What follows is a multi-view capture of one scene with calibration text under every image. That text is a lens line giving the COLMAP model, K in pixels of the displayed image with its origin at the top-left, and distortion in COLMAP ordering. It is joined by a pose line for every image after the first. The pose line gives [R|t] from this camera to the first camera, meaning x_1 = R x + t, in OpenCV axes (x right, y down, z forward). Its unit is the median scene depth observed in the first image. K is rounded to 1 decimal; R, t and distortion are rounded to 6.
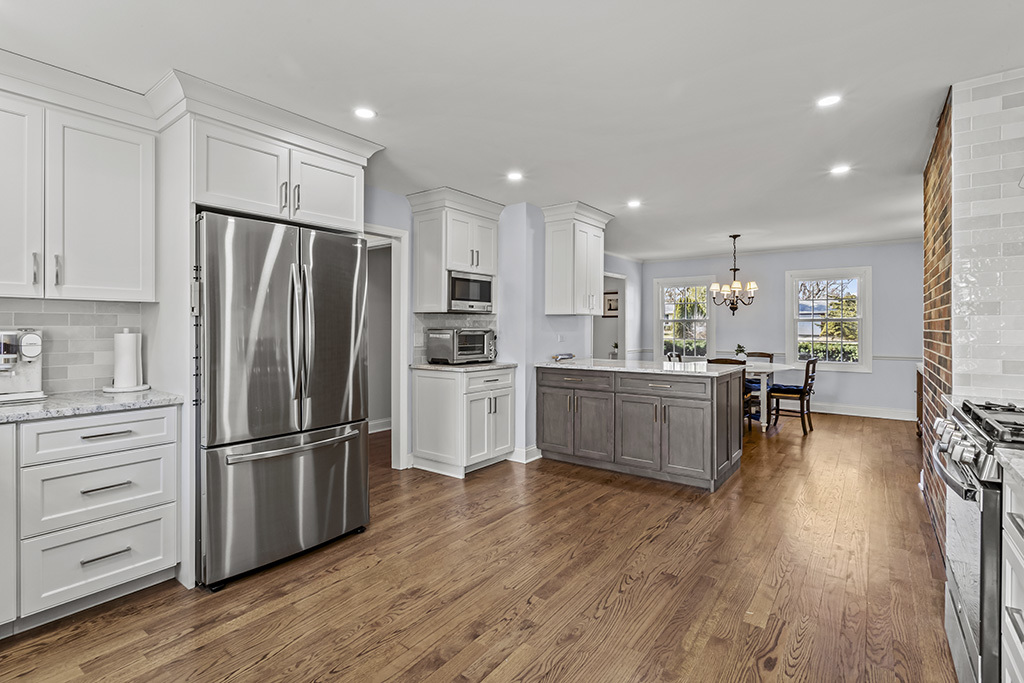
lens RADIAL K [[487.4, 0, 516.0], [0, 487.4, 325.5], [0, 0, 1]] dist [0.001378, 0.001404]
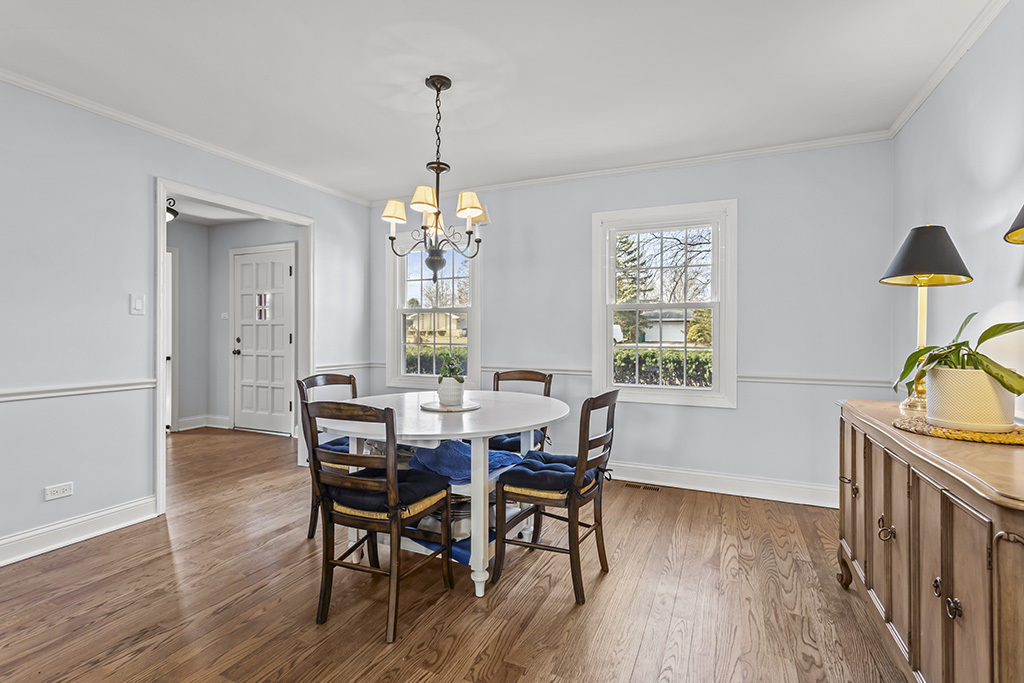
lens RADIAL K [[487.4, 0, 520.0], [0, 487.4, 336.7], [0, 0, 1]] dist [0.001378, 0.001404]
pose [[0.974715, 0.000954, 0.223450, 0.384847], [-0.002673, 0.999969, 0.007389, 0.018413], [-0.223436, -0.007800, 0.974687, 0.539805]]
